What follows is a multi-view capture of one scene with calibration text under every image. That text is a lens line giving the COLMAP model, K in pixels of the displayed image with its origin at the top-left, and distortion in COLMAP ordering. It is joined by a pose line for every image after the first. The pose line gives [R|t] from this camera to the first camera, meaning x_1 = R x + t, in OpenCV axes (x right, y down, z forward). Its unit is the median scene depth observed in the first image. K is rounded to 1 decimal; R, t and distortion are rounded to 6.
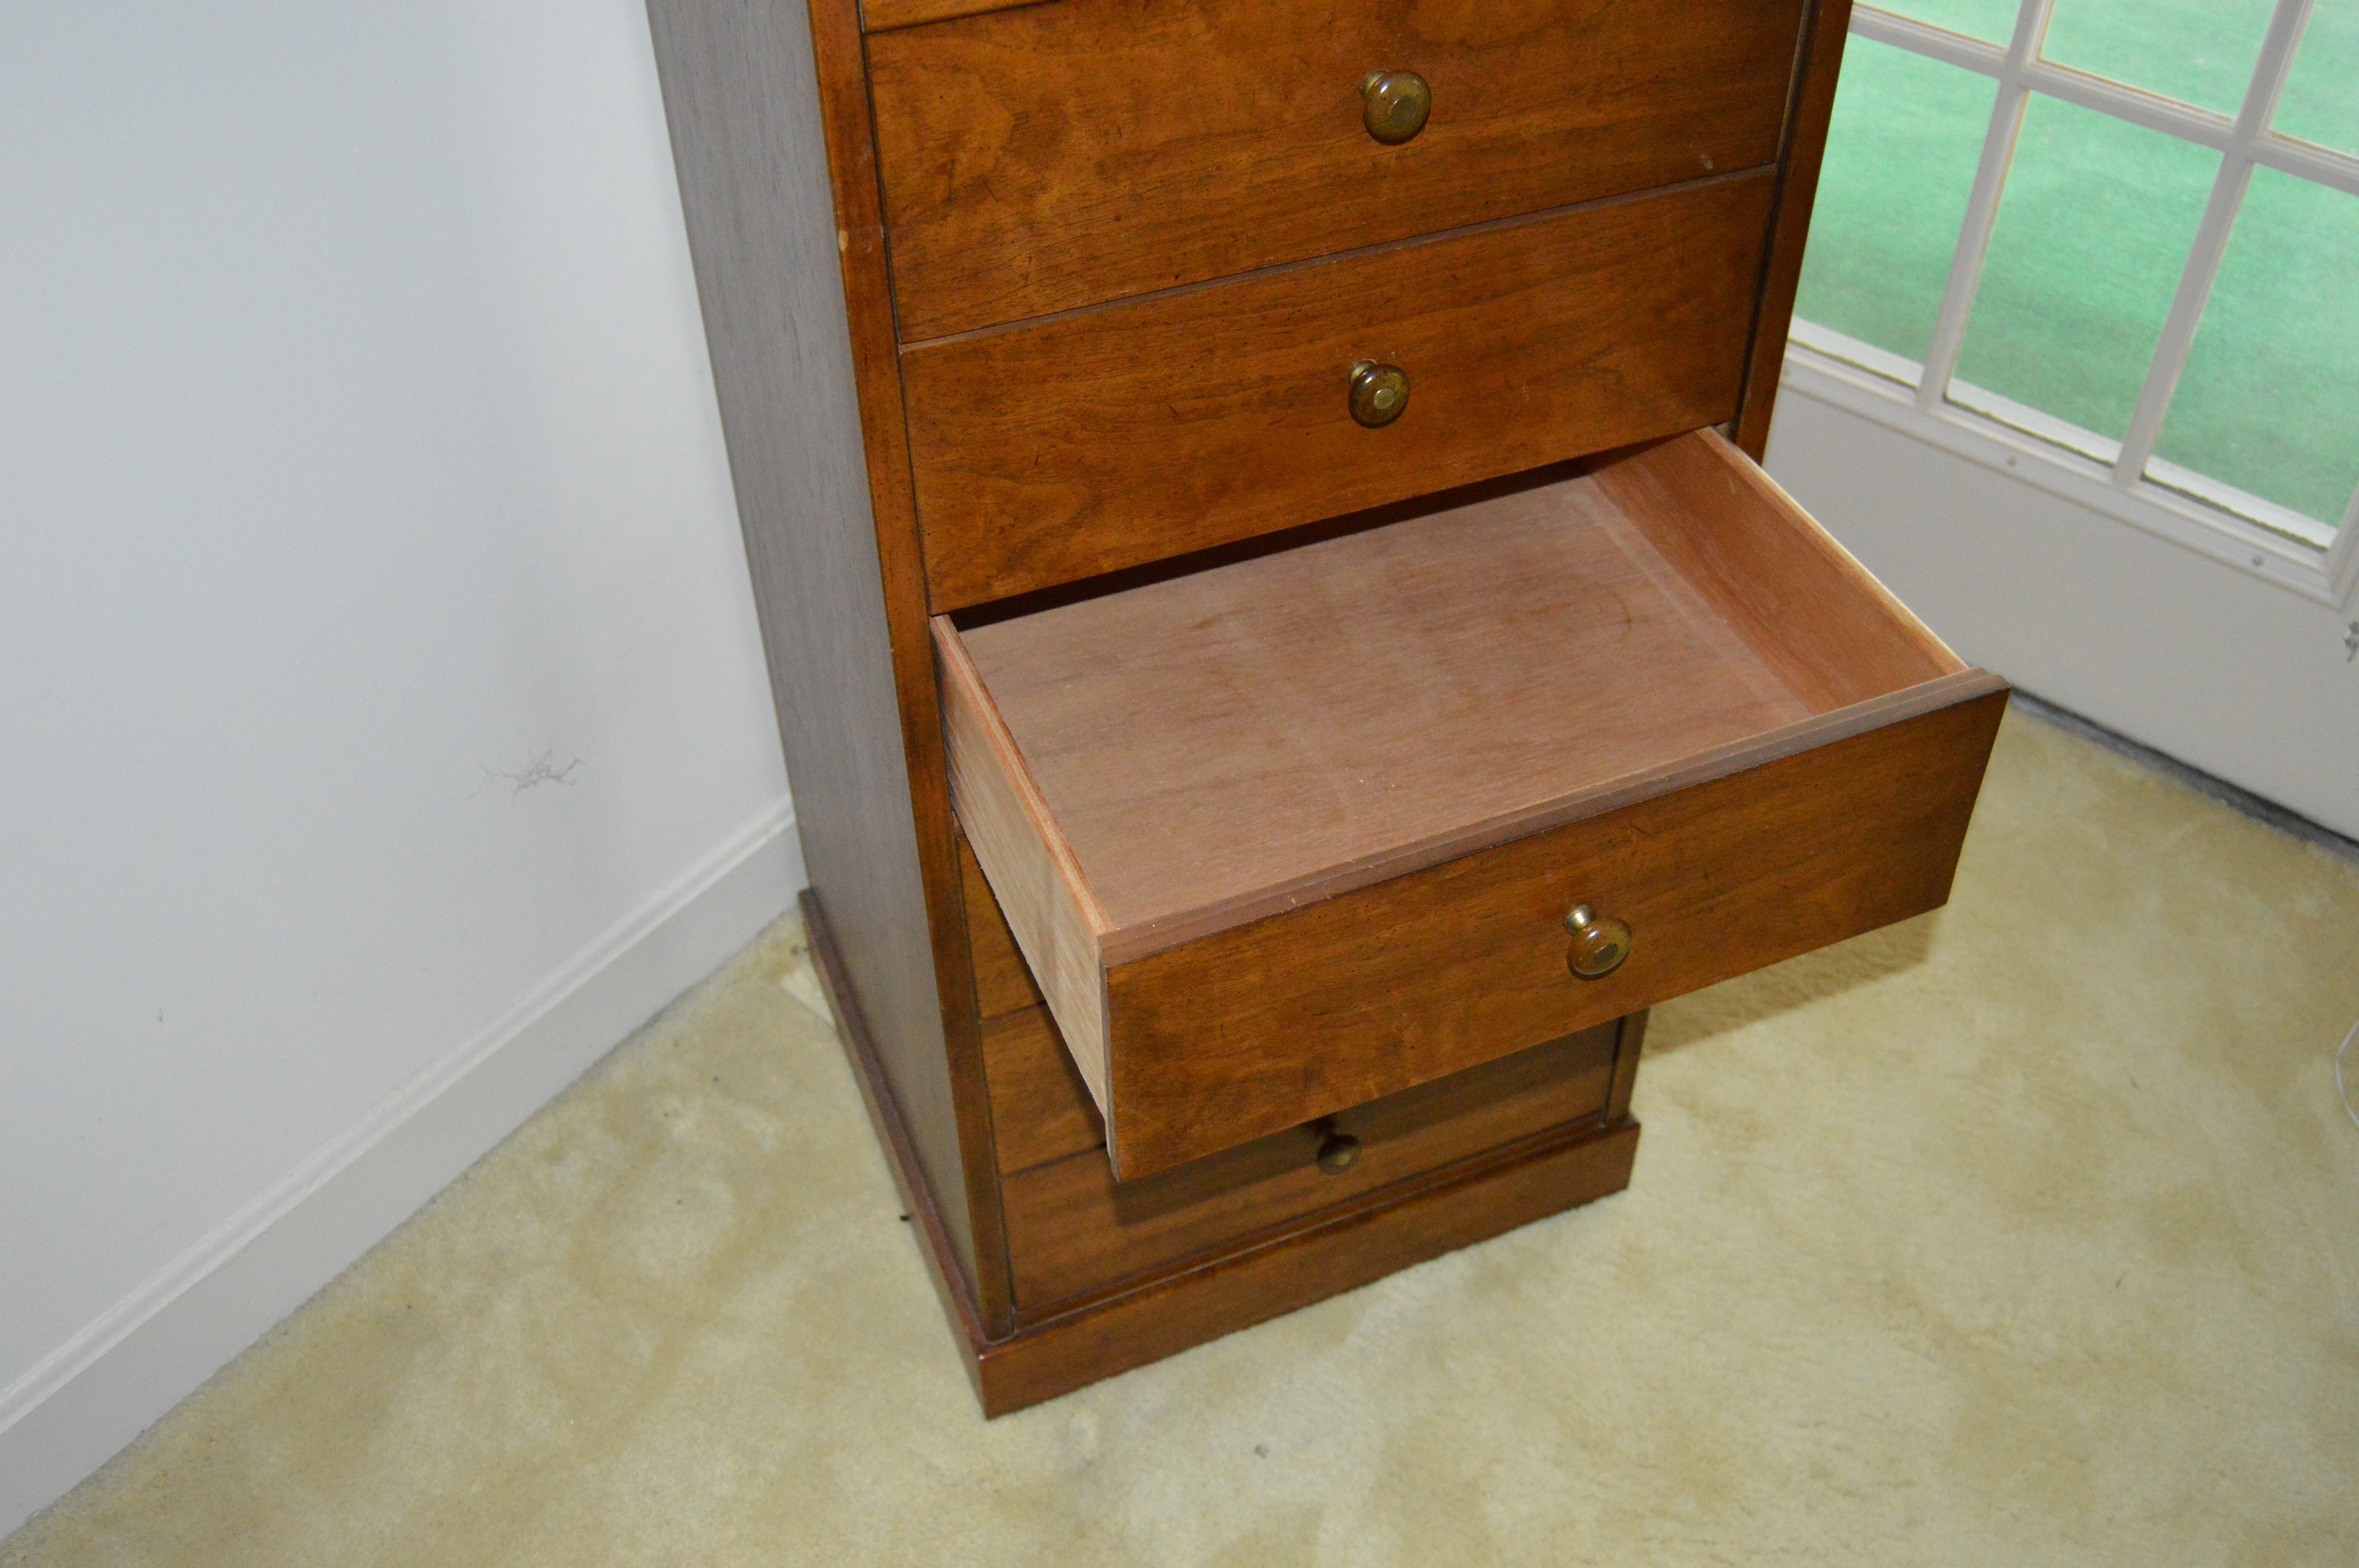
lens RADIAL K [[2168.1, 0, 1192.3], [0, 2168.1, 786.9], [0, 0, 1]] dist [-0.076558, 0.000000]
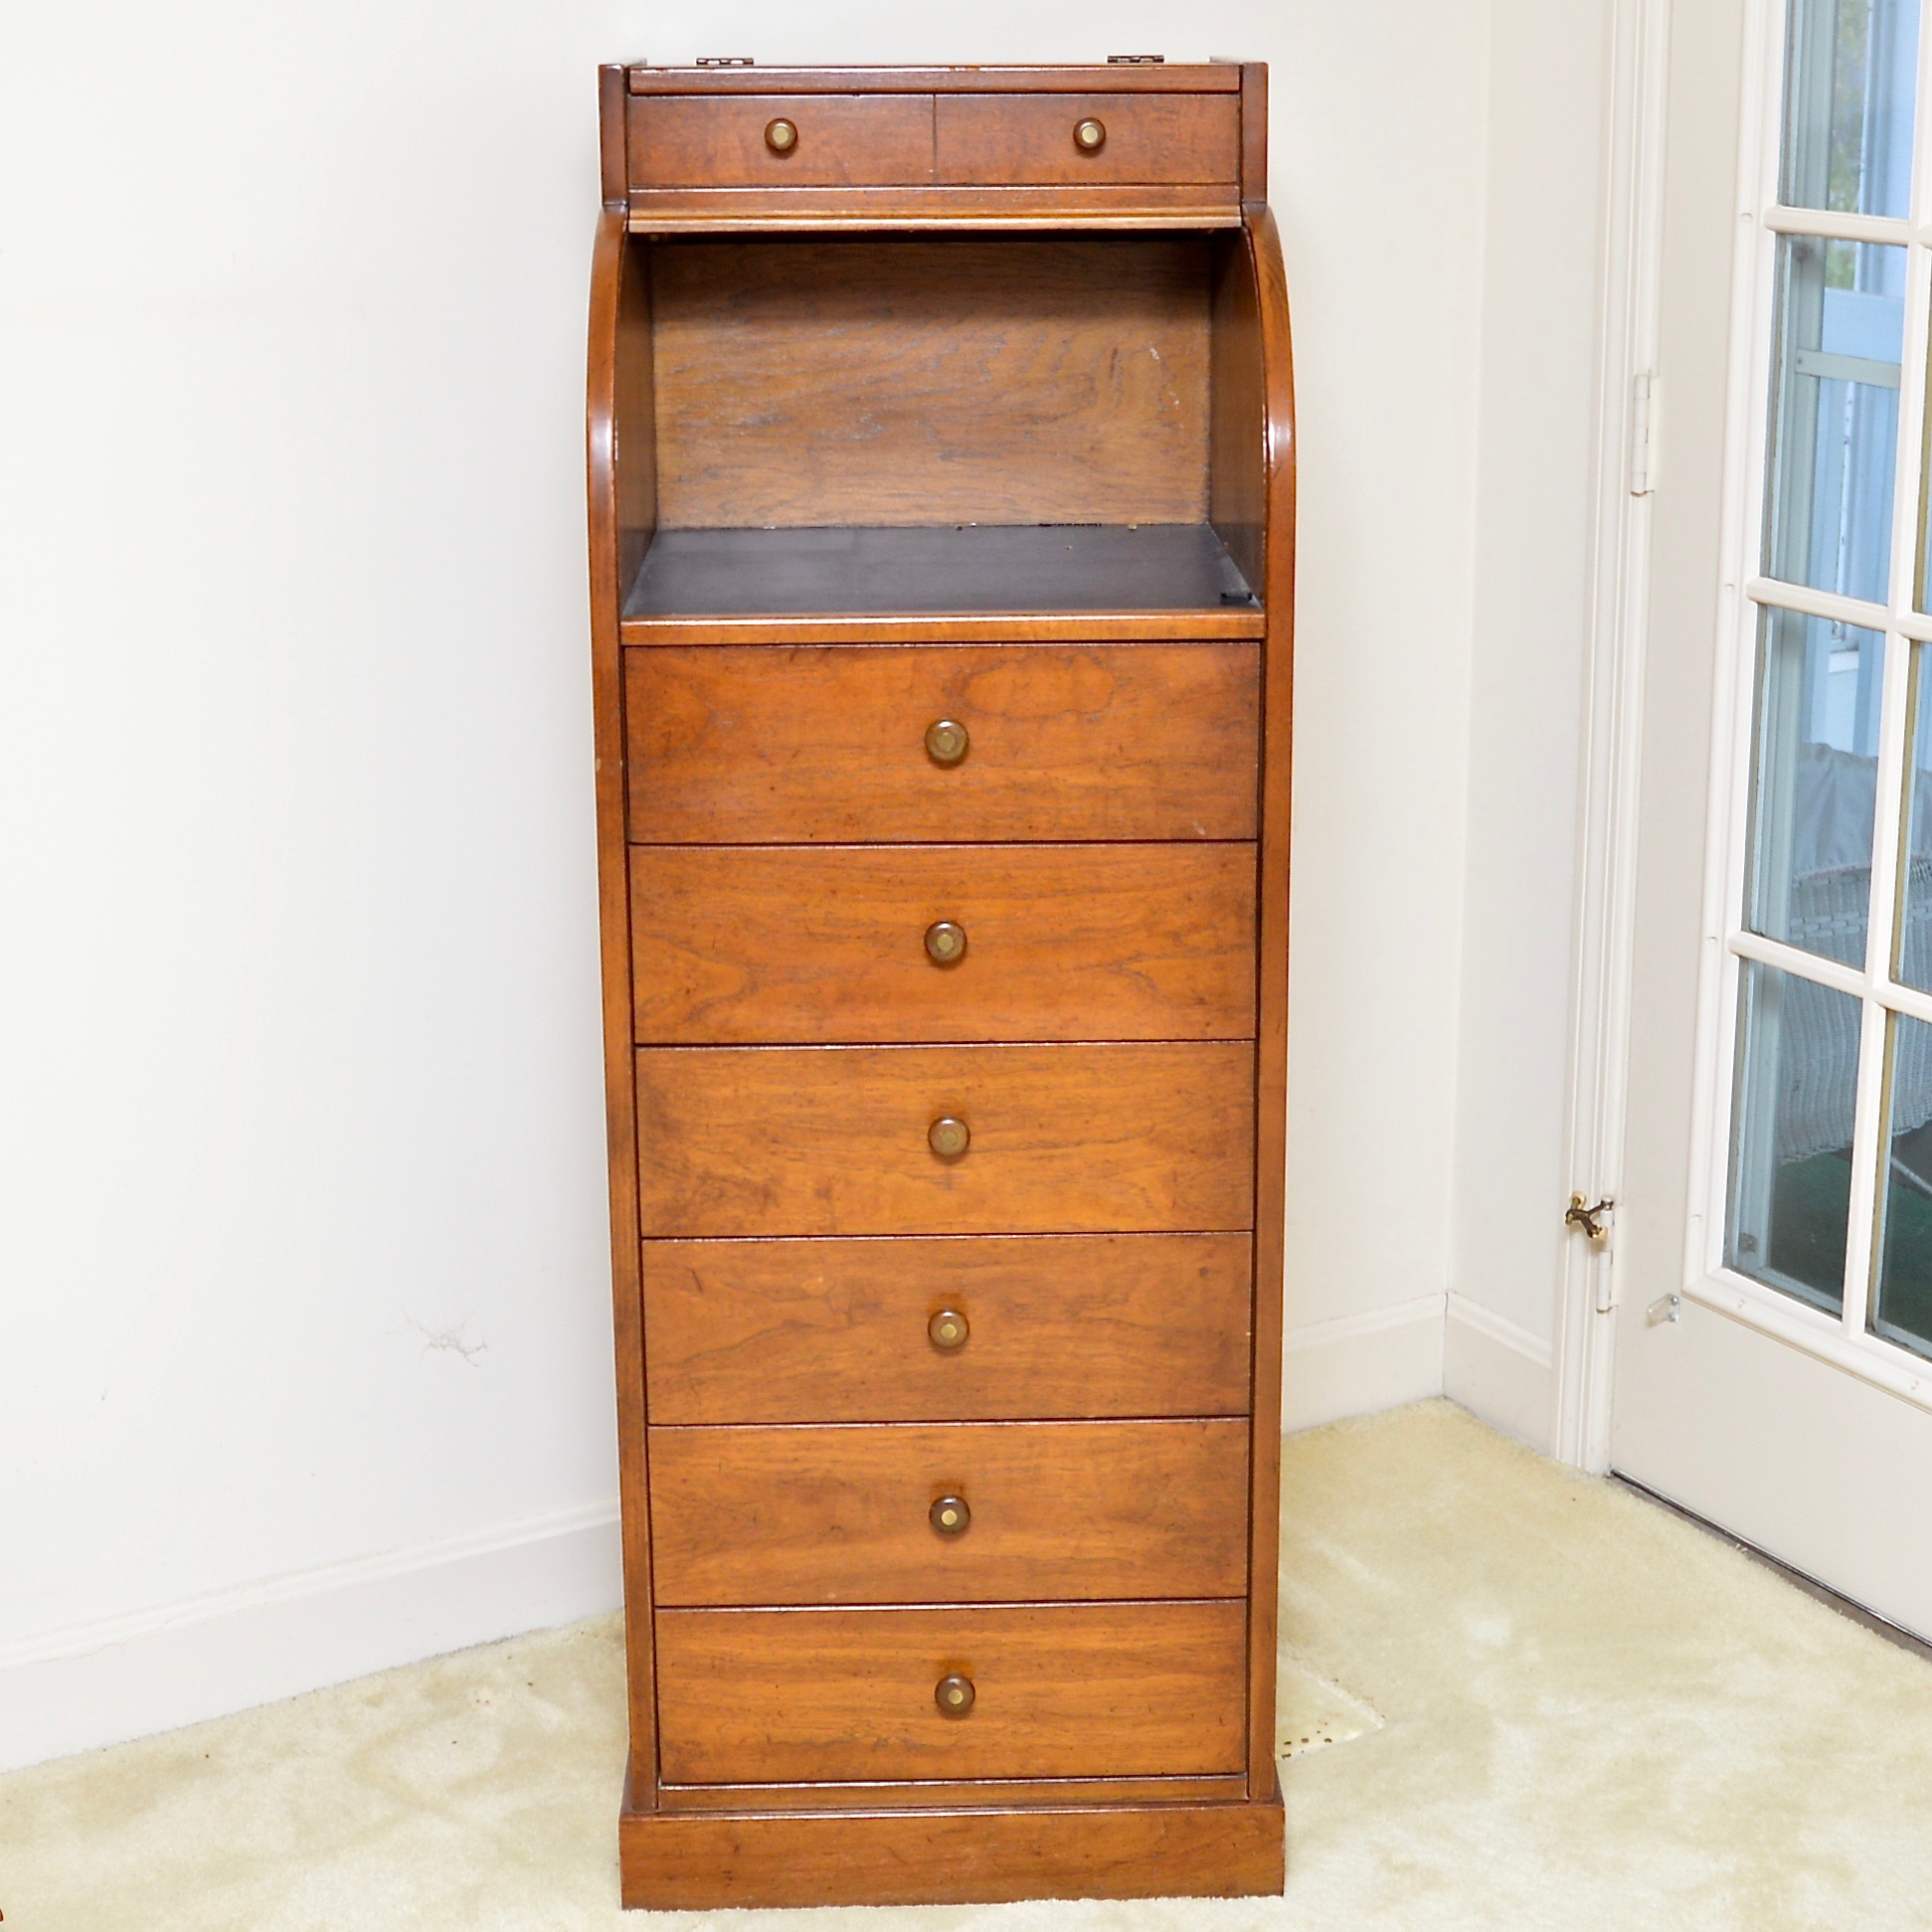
lens RADIAL K [[3580.7, 0, 961.8], [0, 3580.7, 956.1], [0, 0, 1]] dist [-0.070350, 0.000000]
pose [[0.934506, 0.096141, -0.342719, 0.957021], [-0.245385, 0.871478, -0.424631, 0.885927], [0.257848, 0.480918, 0.837993, -1.080054]]
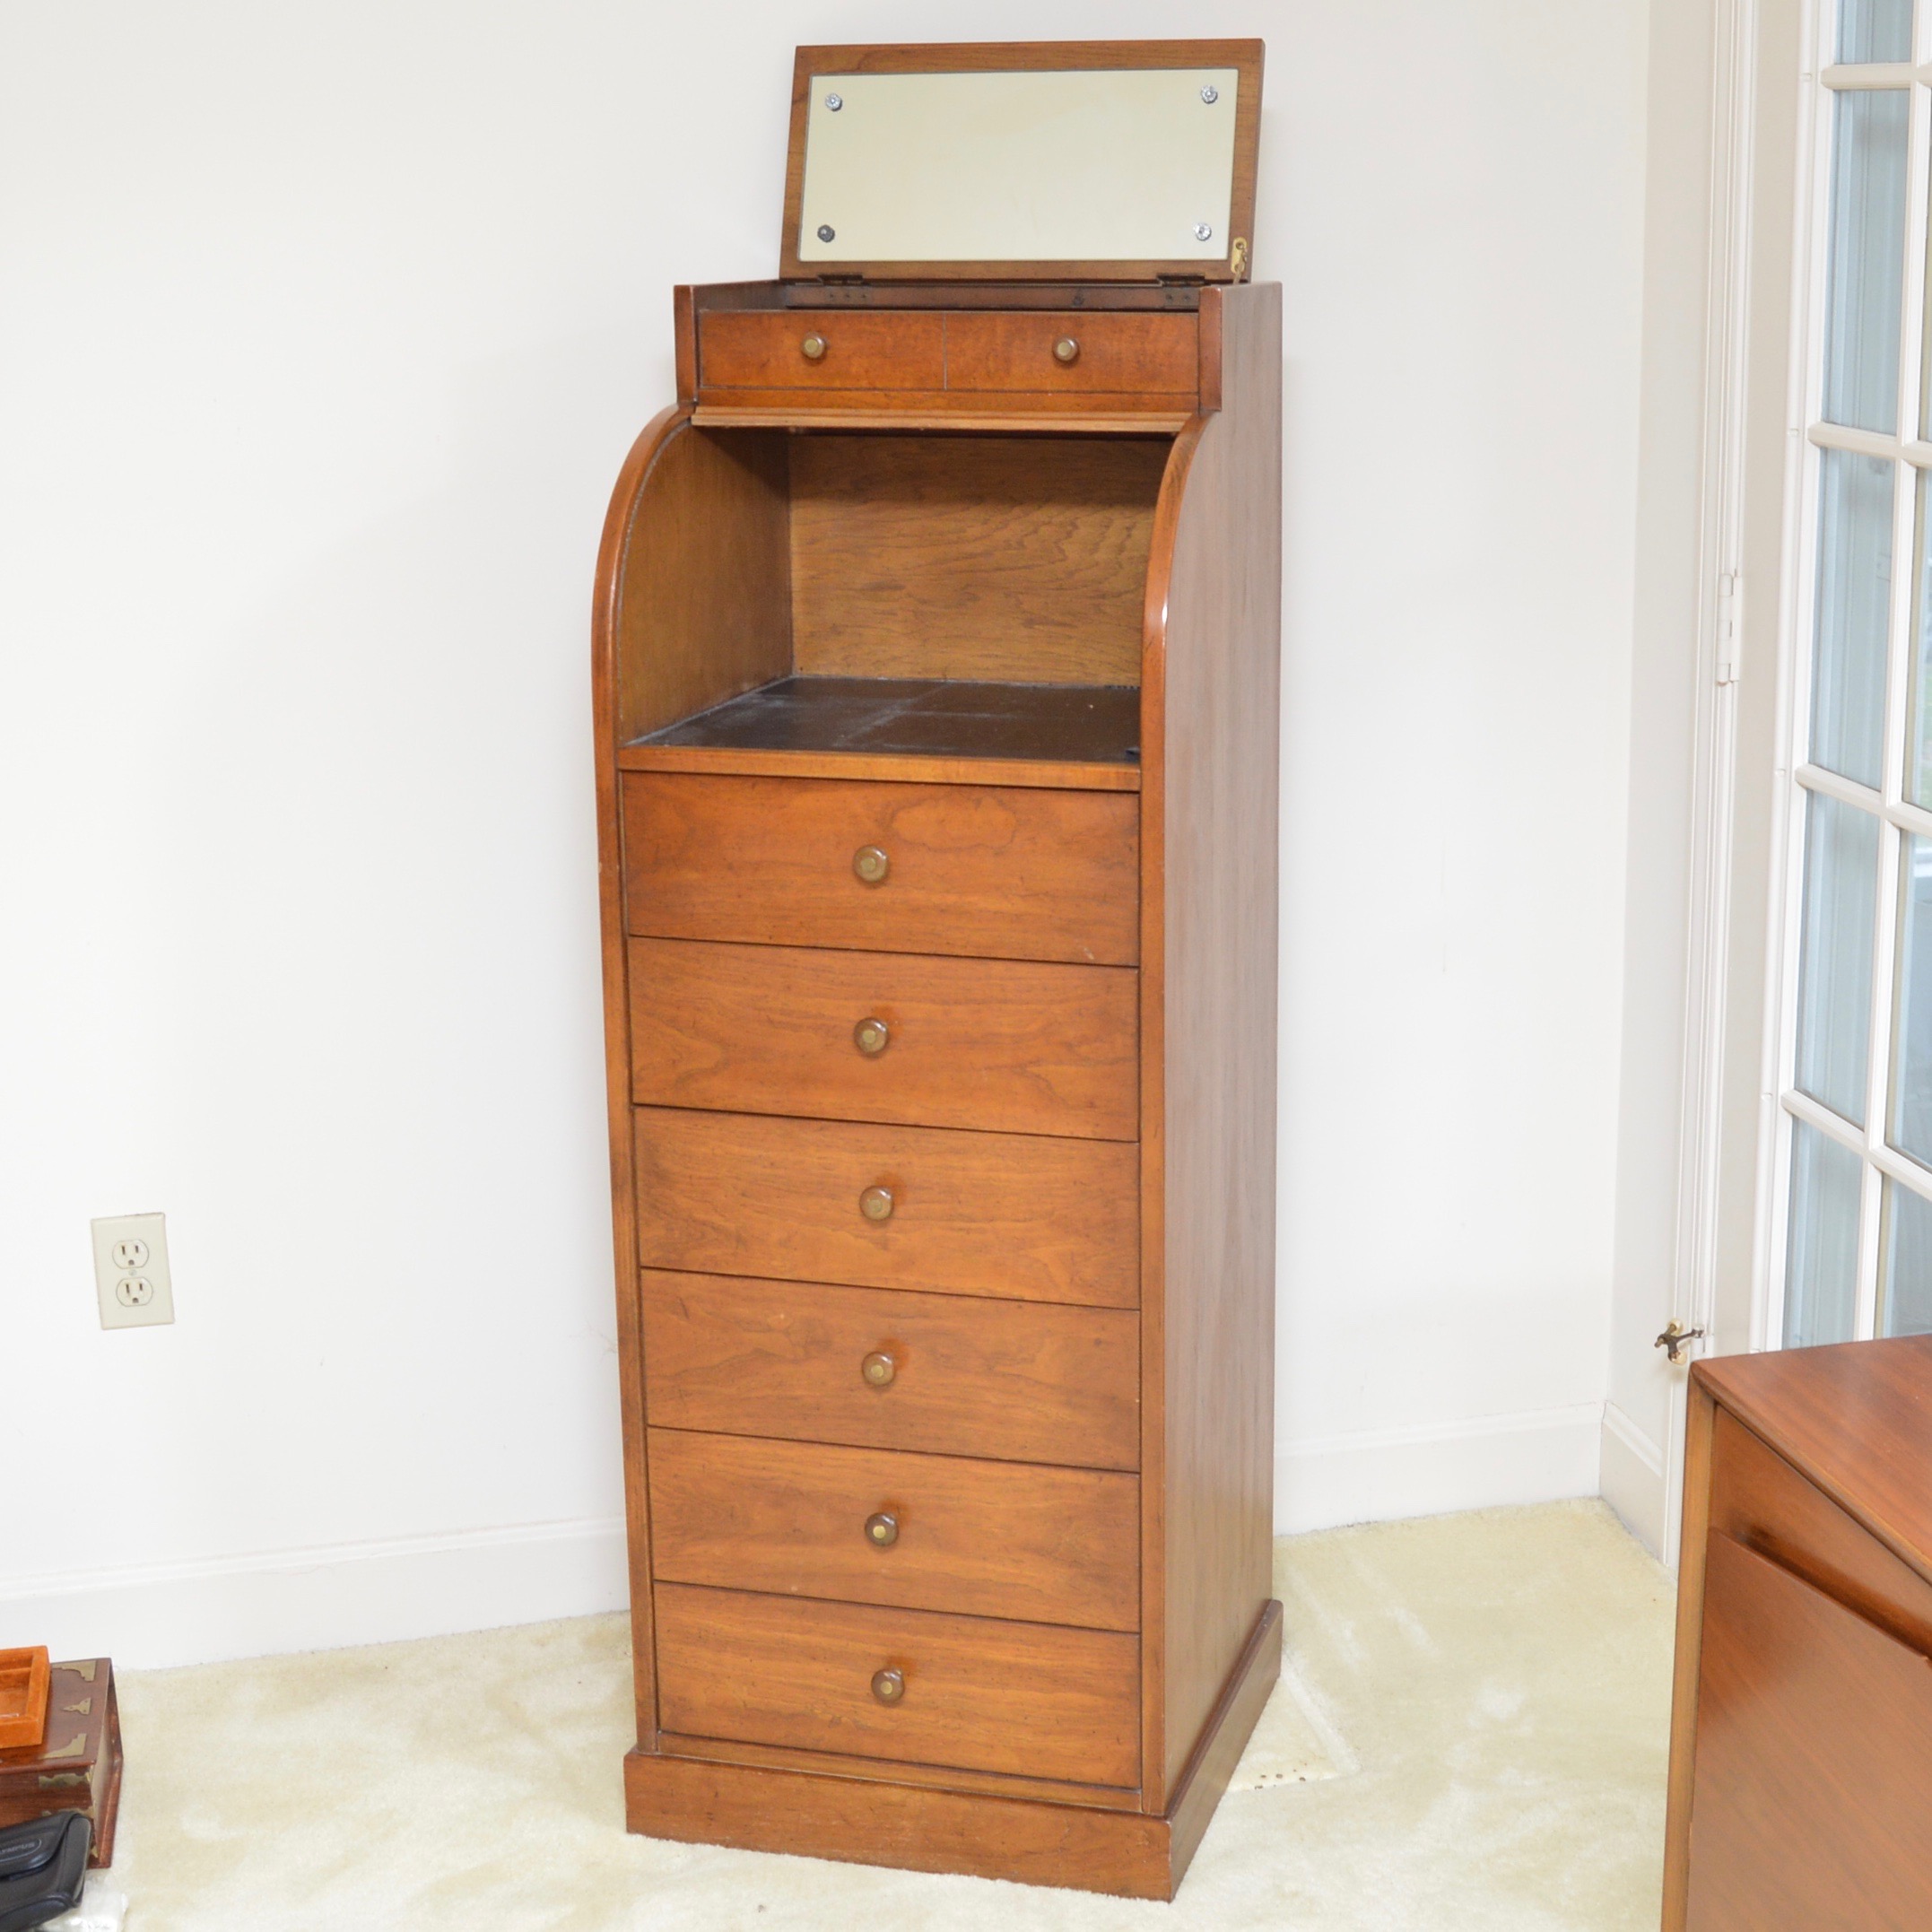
lens RADIAL K [[3237.5, 0, 1113.5], [0, 3237.5, 1002.6], [0, 0, 1]] dist [-0.082975, 0.000000]
pose [[0.801281, 0.150376, -0.579081, 1.773391], [-0.413143, 0.839147, -0.353760, 0.647670], [0.432737, 0.522705, 0.734519, -0.860923]]
